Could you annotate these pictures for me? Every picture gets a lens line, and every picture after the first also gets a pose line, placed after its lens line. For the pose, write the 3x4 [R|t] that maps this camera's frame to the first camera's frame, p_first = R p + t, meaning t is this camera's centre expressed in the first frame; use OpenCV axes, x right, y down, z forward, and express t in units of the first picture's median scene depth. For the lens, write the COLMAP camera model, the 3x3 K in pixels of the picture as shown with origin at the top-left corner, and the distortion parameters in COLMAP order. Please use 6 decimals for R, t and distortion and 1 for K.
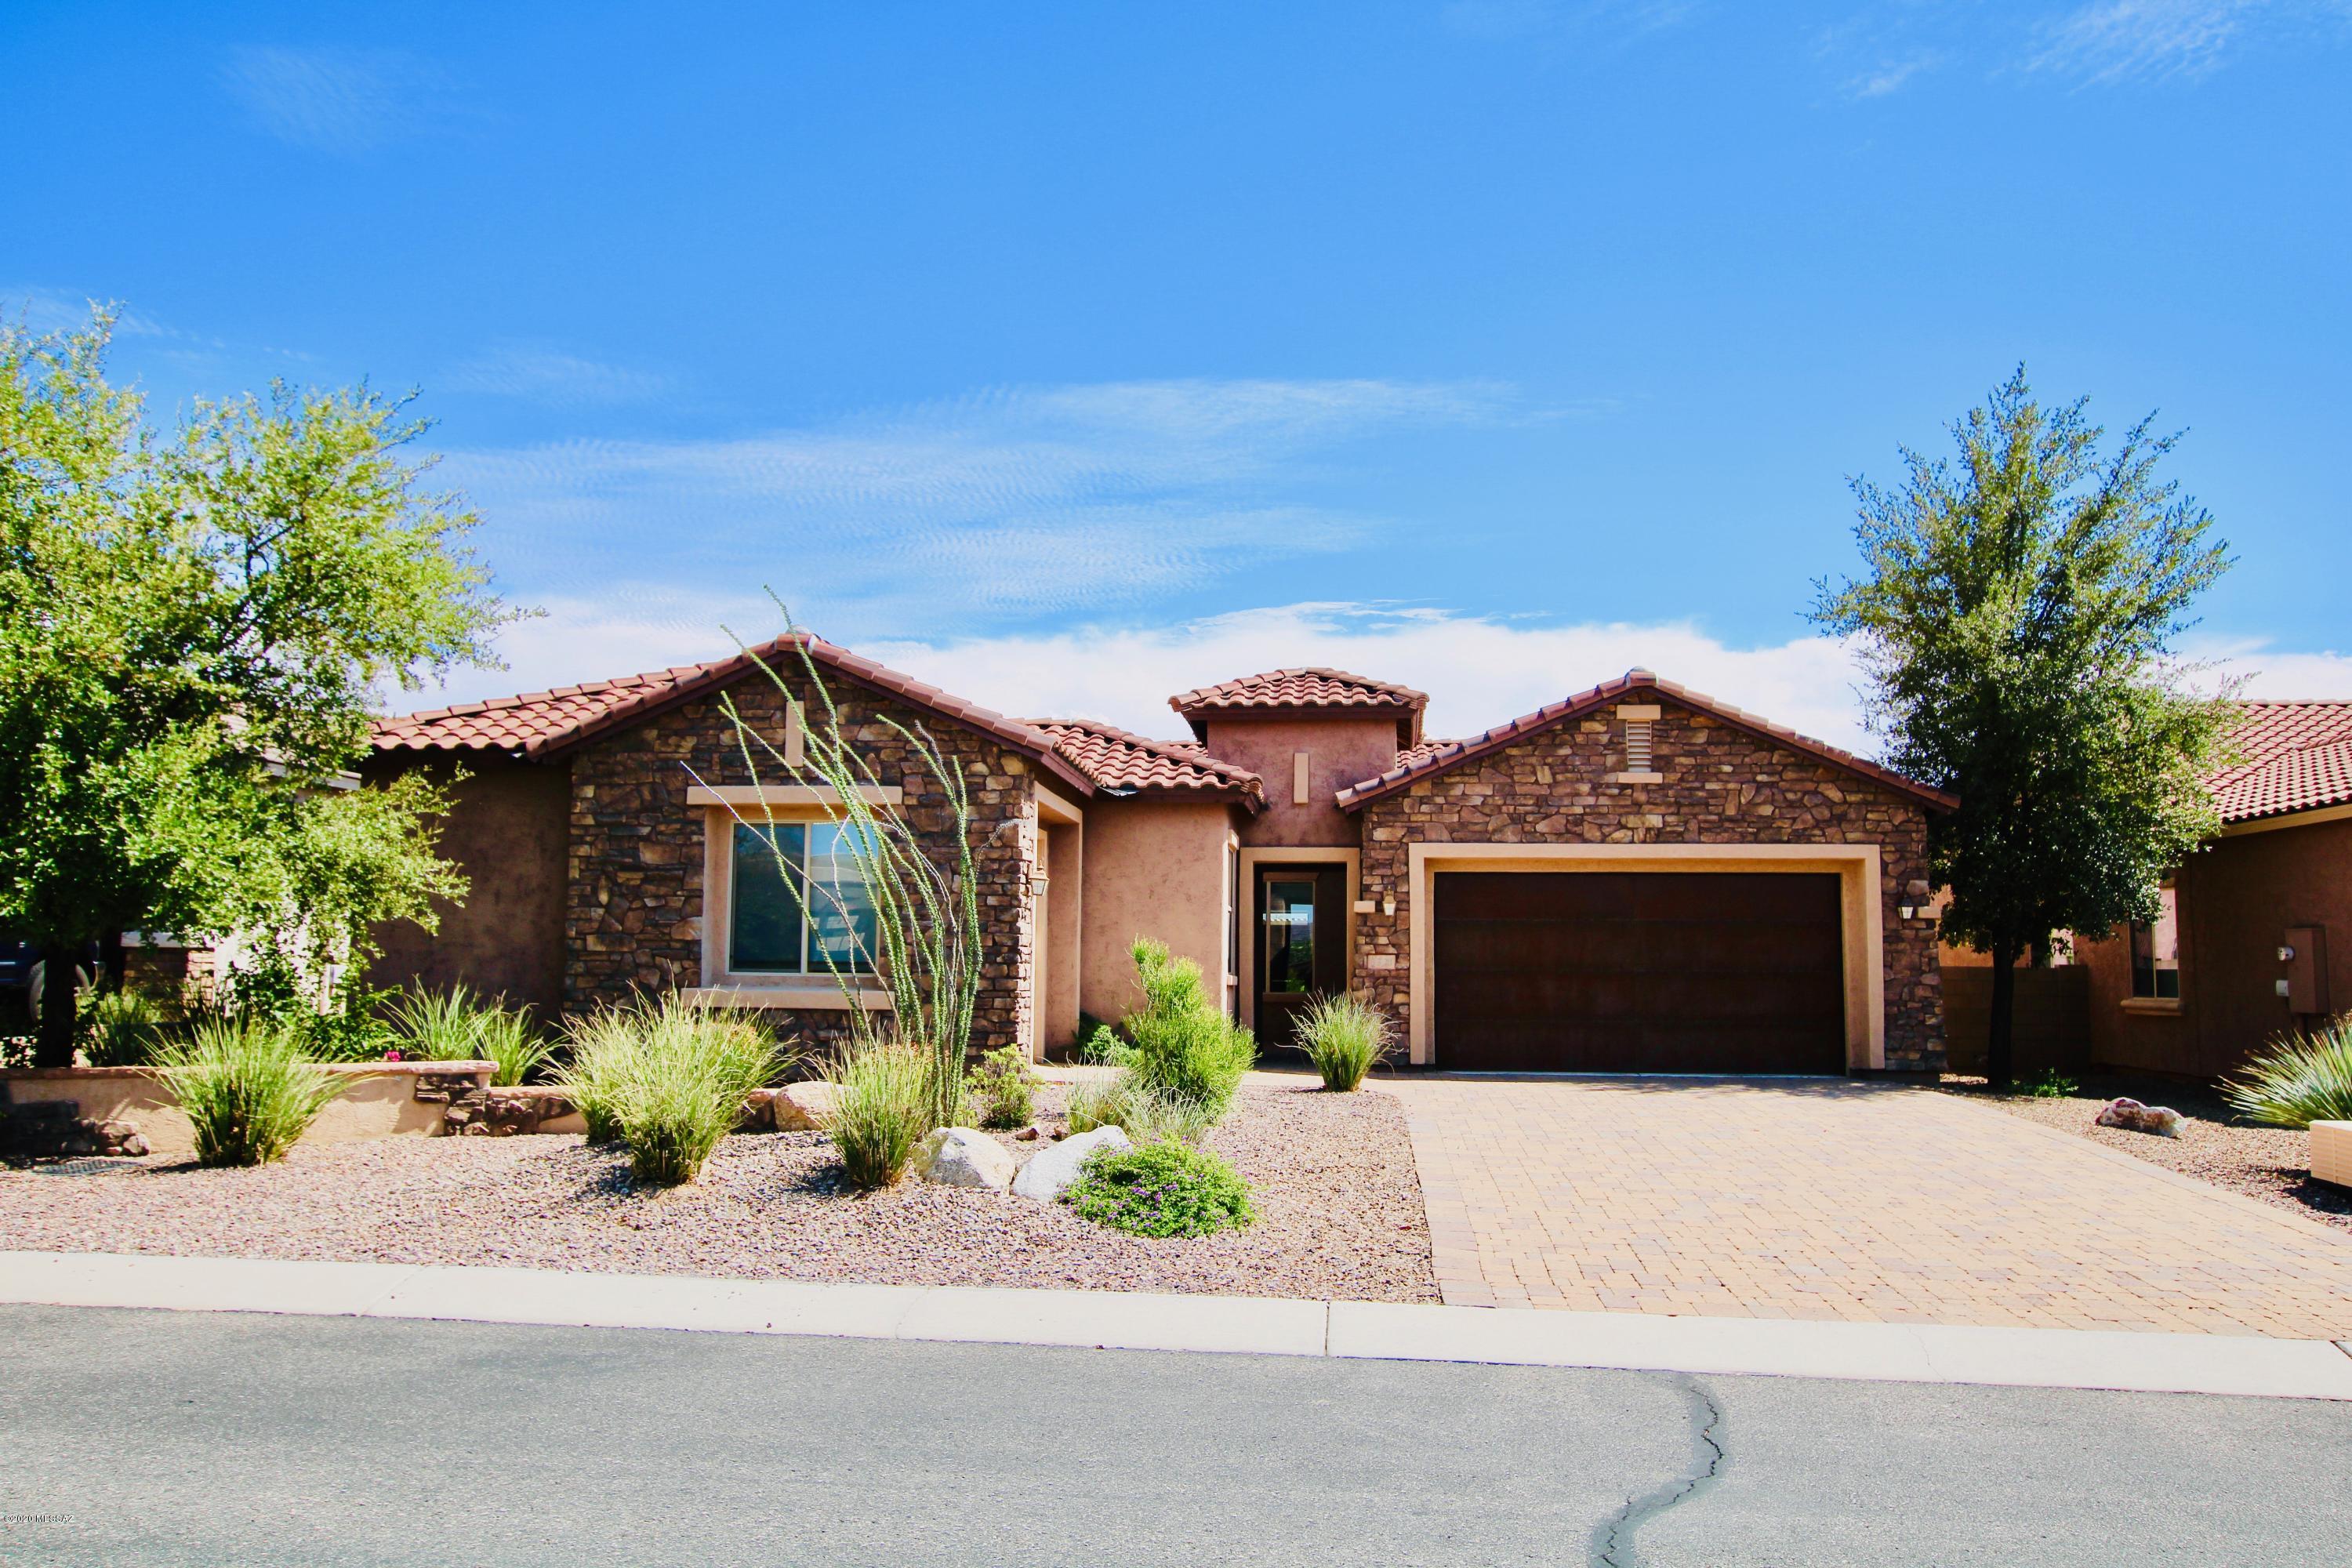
lens RADIAL K [[1798.8, 0, 1176.0], [0, 1798.8, 784.0], [0, 0, 1]] dist [-0.025775, -0.000571]
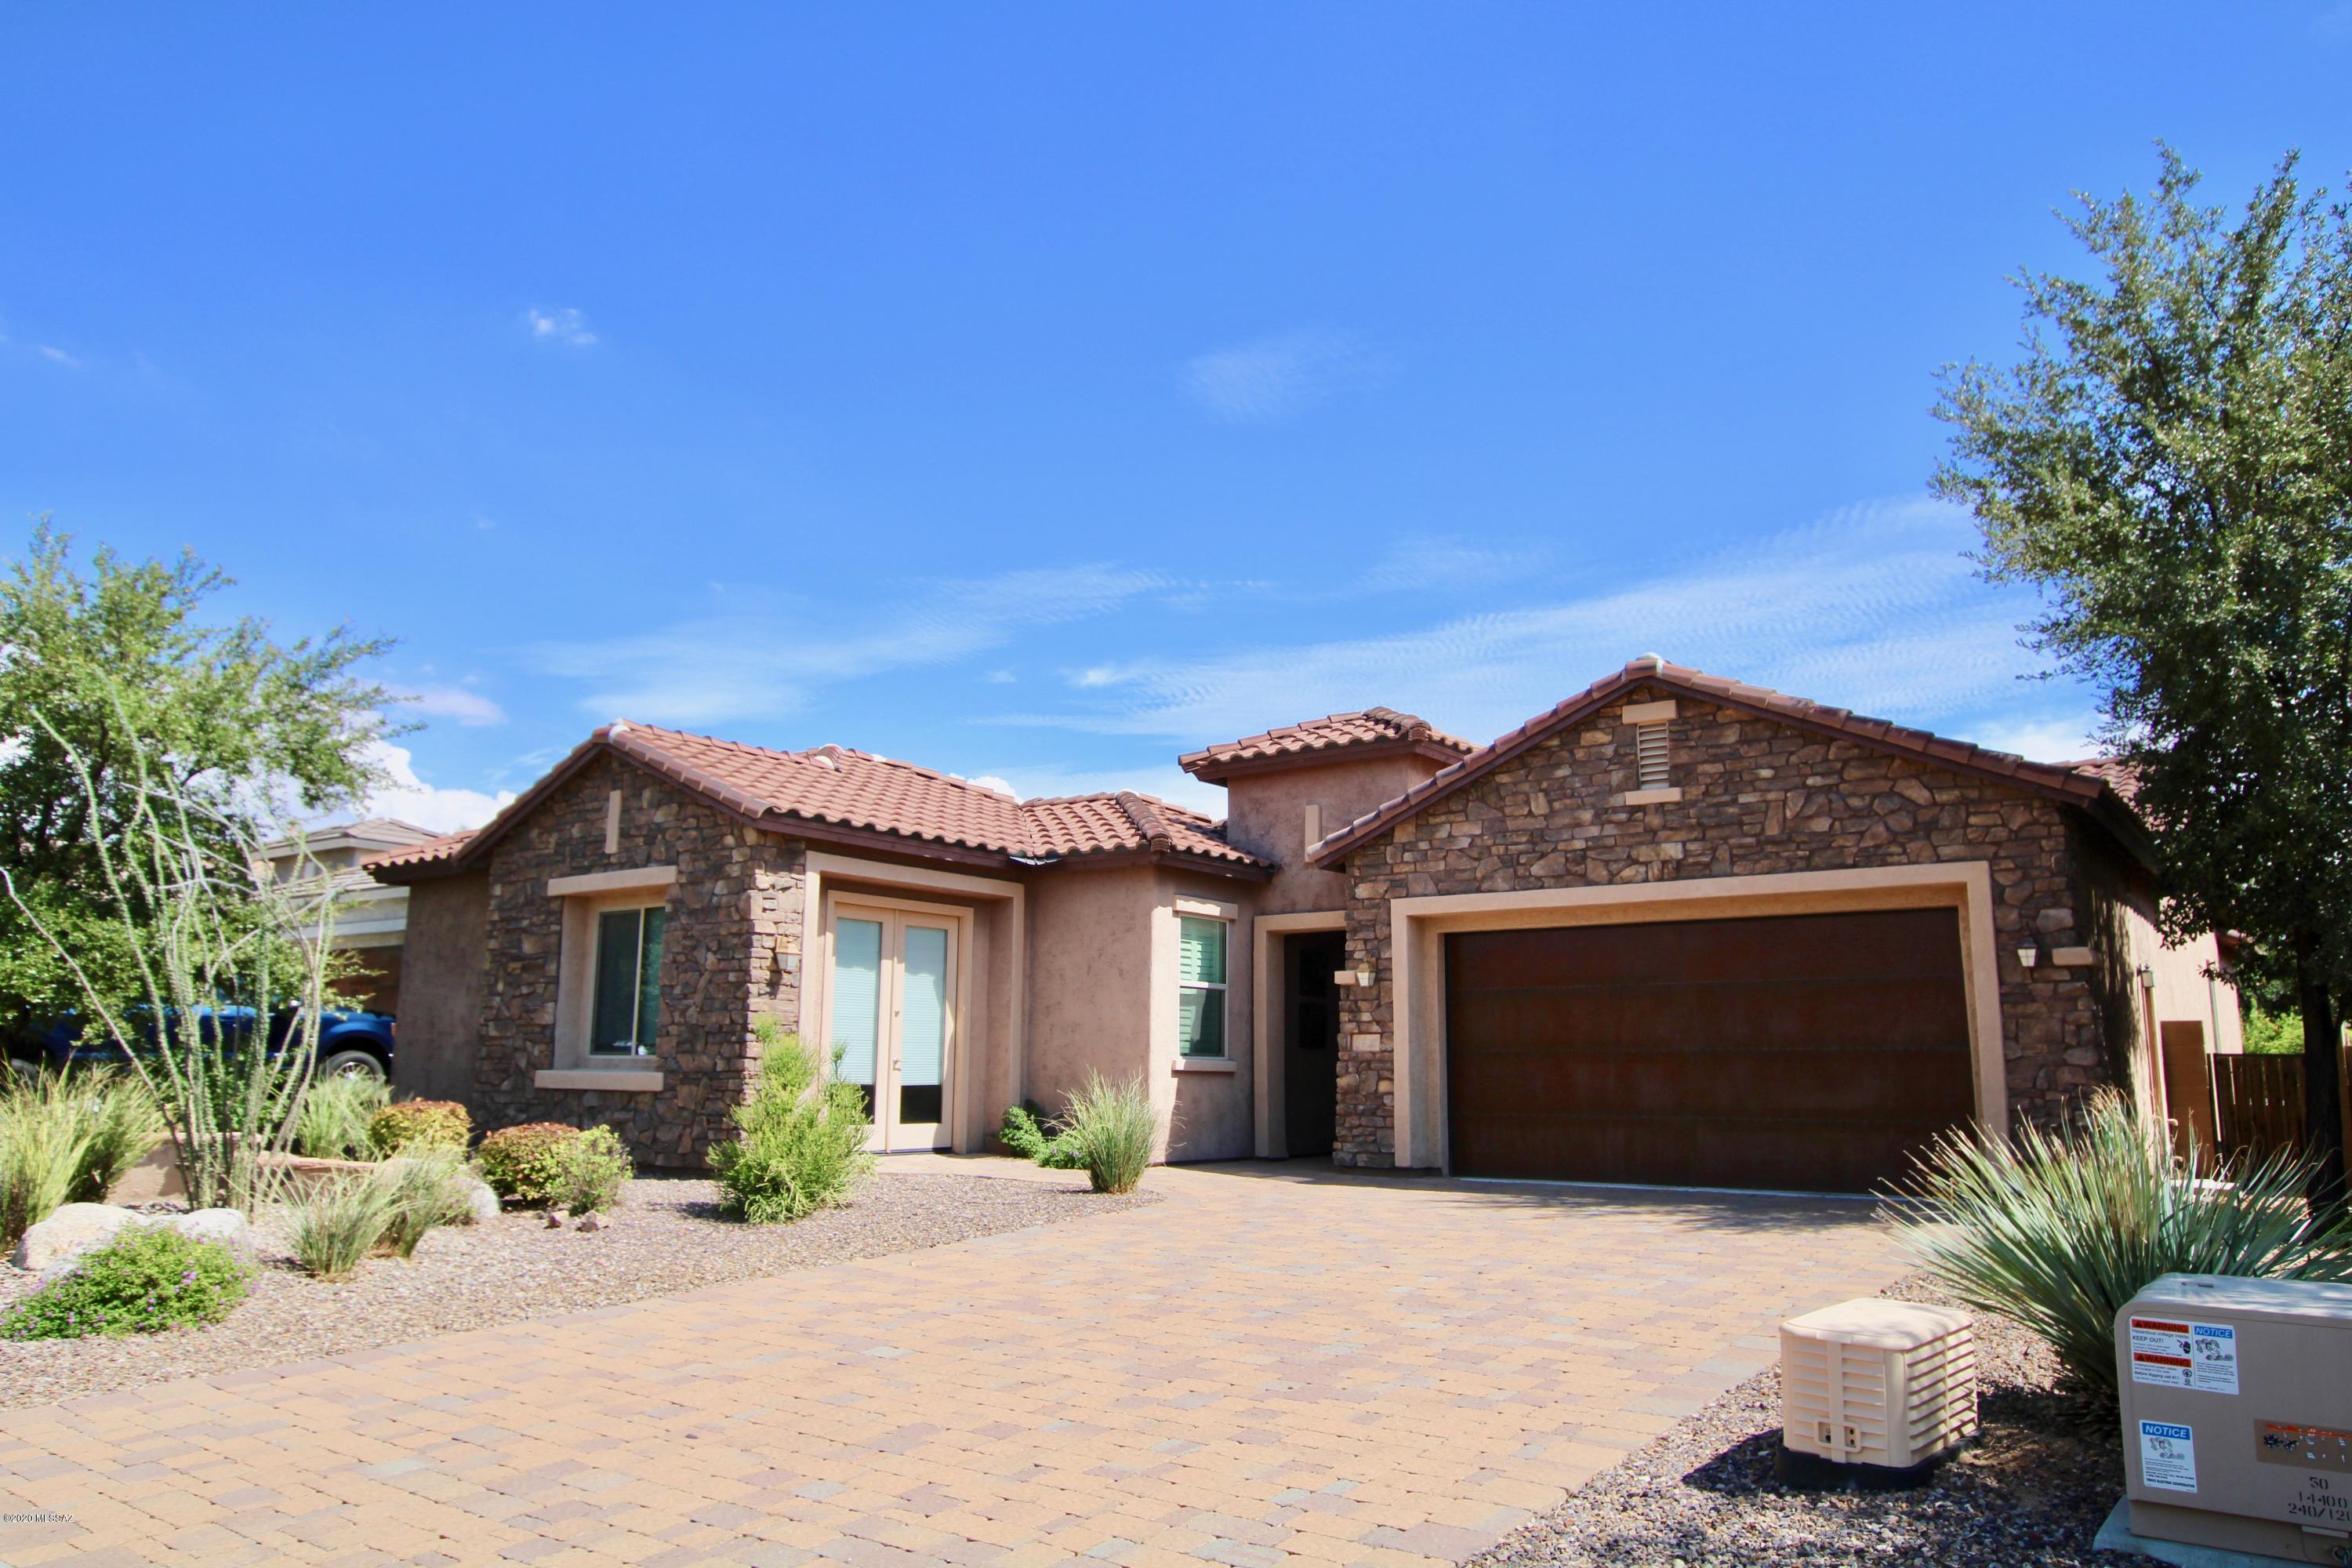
lens RADIAL K [[1601.9, 0, 1176.0], [0, 1601.9, 784.0], [0, 0, 1]] dist [-0.021033, 0.001971]
pose [[0.854107, -0.095172, -0.511315, 0.435167], [0.055130, 0.994143, -0.092951, 0.043703], [0.517167, 0.051202, 0.854352, 0.310200]]
